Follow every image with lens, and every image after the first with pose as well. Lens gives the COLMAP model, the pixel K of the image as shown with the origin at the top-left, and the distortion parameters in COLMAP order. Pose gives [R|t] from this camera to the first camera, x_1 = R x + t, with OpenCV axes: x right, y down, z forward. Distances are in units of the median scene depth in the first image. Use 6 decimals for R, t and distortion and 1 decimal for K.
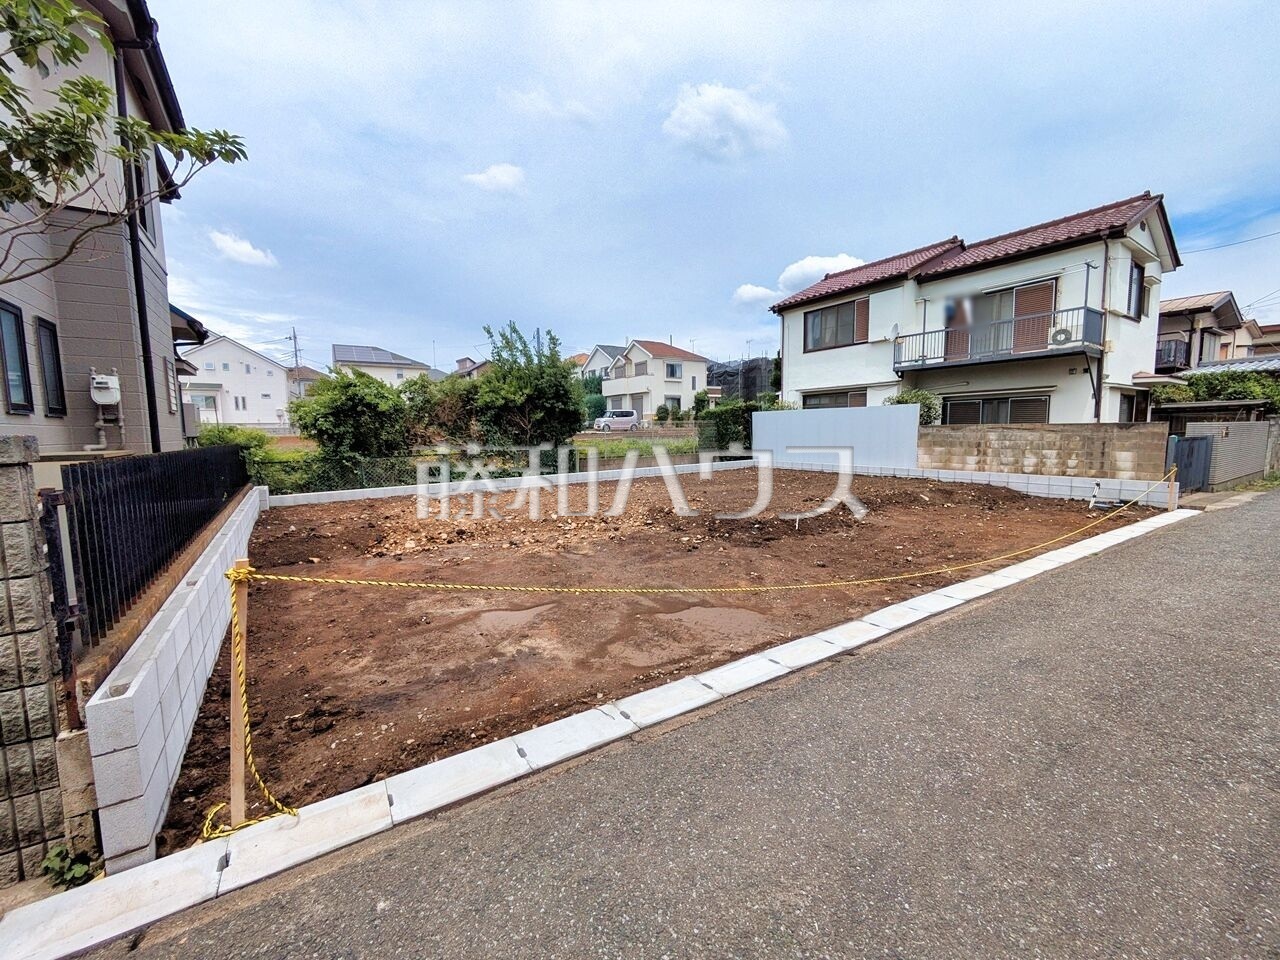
lens RADIAL K [[508.0, 0, 644.9], [0, 508.0, 477.3], [0, 0, 1]] dist [0.000950, 0.000559]
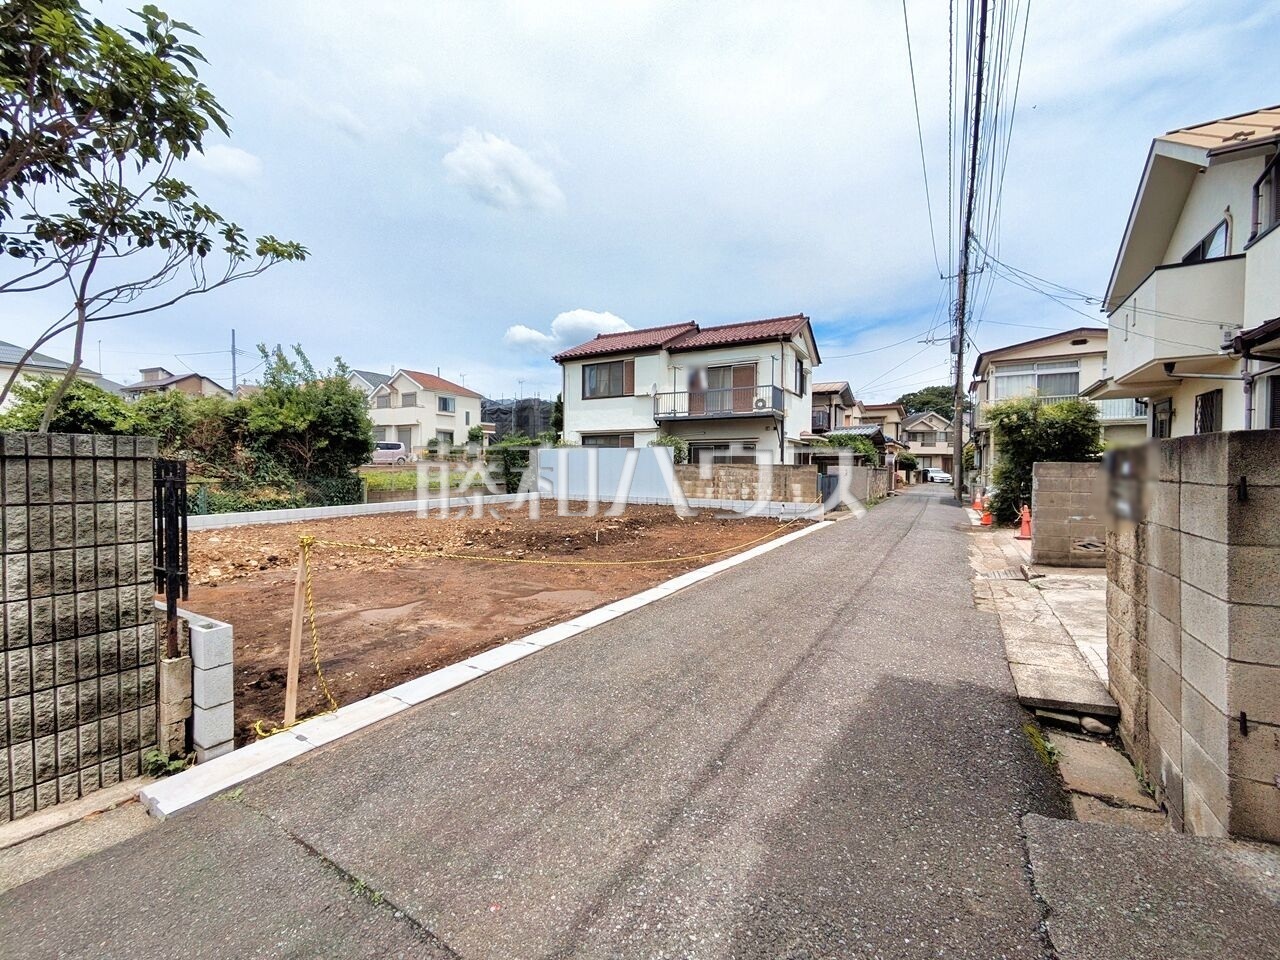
lens RADIAL K [[508.0, 0, 644.9], [0, 508.0, 477.3], [0, 0, 1]] dist [0.000950, 0.000559]
pose [[0.898872, 0.012629, 0.438029, -0.088557], [0.020124, 0.997340, -0.070050, 0.020862], [-0.437749, 0.071781, 0.896227, -0.115105]]
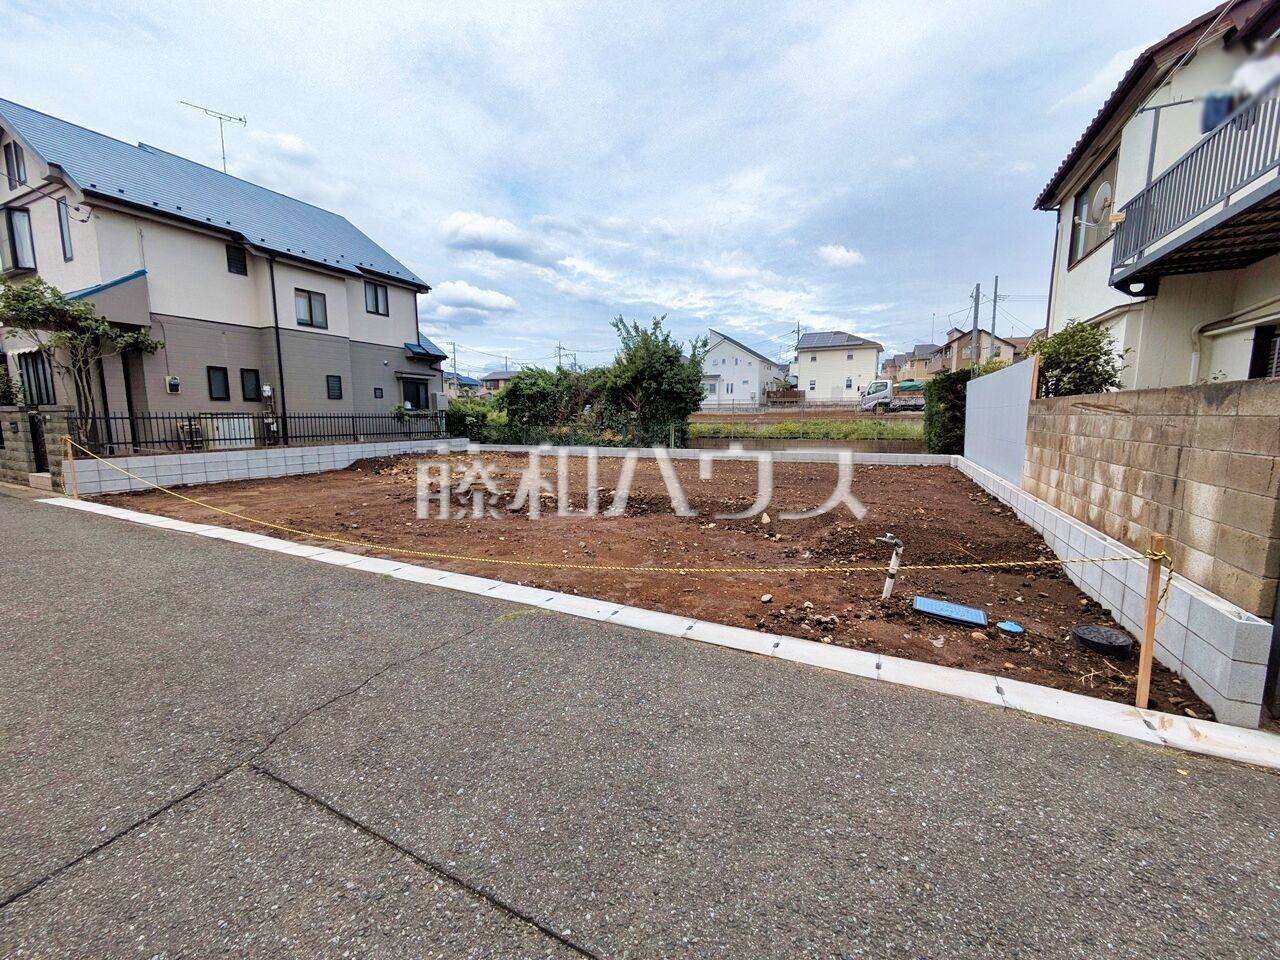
lens RADIAL K [[507.3, 0, 643.5], [0, 507.3, 479.3], [0, 0, 1]] dist [-0.000900, -0.000186]
pose [[0.507509, 0.122187, -0.852939, 0.829139], [-0.086068, 0.992132, 0.090915, -0.041697], [0.857337, 0.027271, 0.514032, 0.462907]]
